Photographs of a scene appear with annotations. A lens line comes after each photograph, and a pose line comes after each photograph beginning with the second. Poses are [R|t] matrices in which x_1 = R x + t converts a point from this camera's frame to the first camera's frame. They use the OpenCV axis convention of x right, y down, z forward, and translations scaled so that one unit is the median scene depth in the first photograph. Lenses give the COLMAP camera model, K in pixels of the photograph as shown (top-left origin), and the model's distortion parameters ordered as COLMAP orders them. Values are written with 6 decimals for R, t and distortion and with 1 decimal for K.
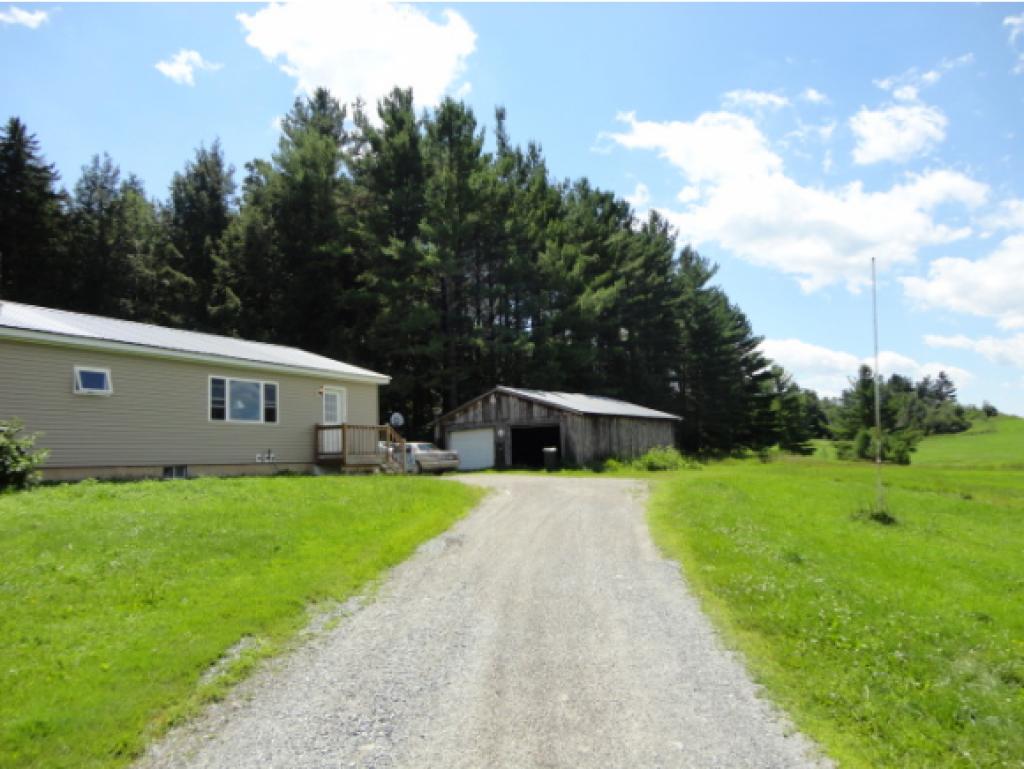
lens RADIAL K [[751.3, 0, 512.0], [0, 751.3, 384.5], [0, 0, 1]] dist [-0.003593, 0.003926]
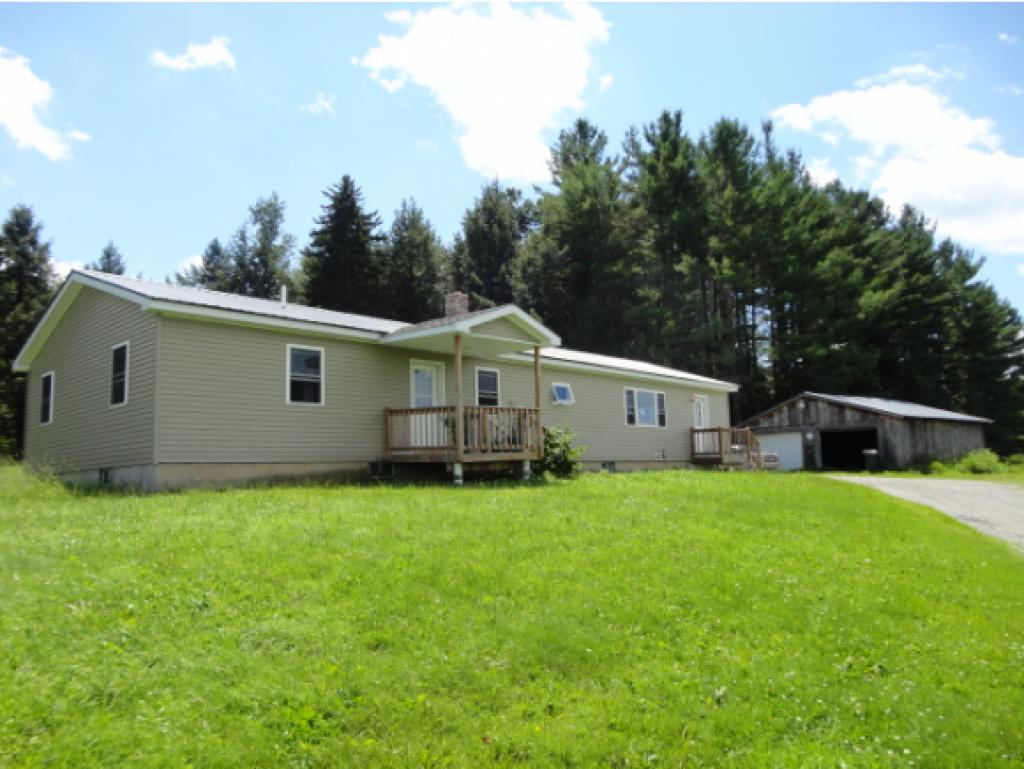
lens RADIAL K [[751.3, 0, 512.0], [0, 751.3, 384.5], [0, 0, 1]] dist [-0.003593, 0.003926]
pose [[0.968284, -0.022195, -0.248864, -0.119023], [0.019664, 0.999727, -0.012653, -0.002078], [0.249077, 0.007359, 0.968456, -0.088962]]
